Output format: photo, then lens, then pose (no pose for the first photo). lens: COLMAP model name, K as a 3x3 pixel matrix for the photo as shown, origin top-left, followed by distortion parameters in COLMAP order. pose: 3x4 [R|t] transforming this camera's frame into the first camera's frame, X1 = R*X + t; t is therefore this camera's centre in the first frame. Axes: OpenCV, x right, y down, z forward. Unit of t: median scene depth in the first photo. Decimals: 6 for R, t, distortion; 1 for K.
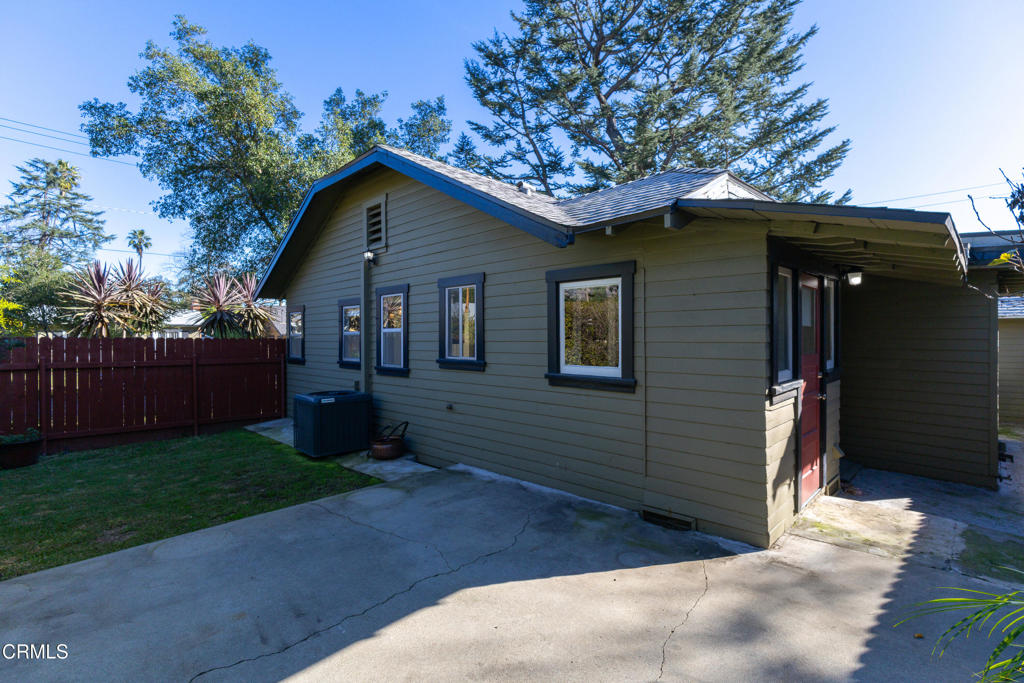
lens RADIAL K [[474.4, 0, 512.0], [0, 474.4, 341.5], [0, 0, 1]] dist [0.005350, 0.000582]
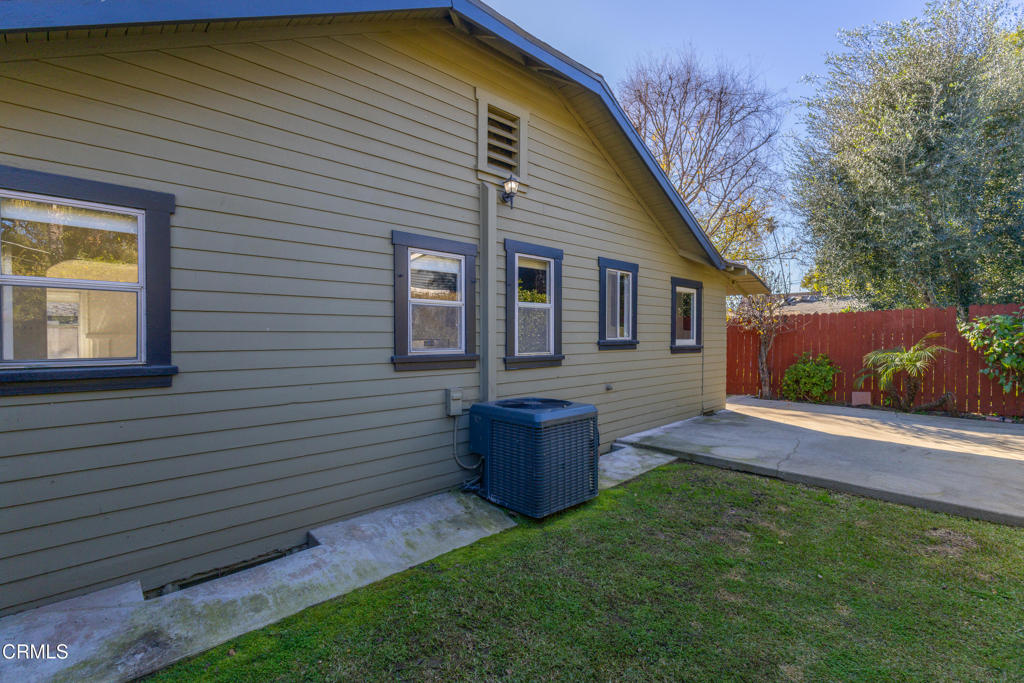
lens RADIAL K [[474.4, 0, 512.0], [0, 474.4, 341.5], [0, 0, 1]] dist [0.005350, 0.000582]
pose [[0.021337, -0.000713, 0.999772, -1.633854], [0.014681, 0.999892, 0.000400, 0.052298], [-0.999665, 0.014669, 0.021346, 1.696993]]
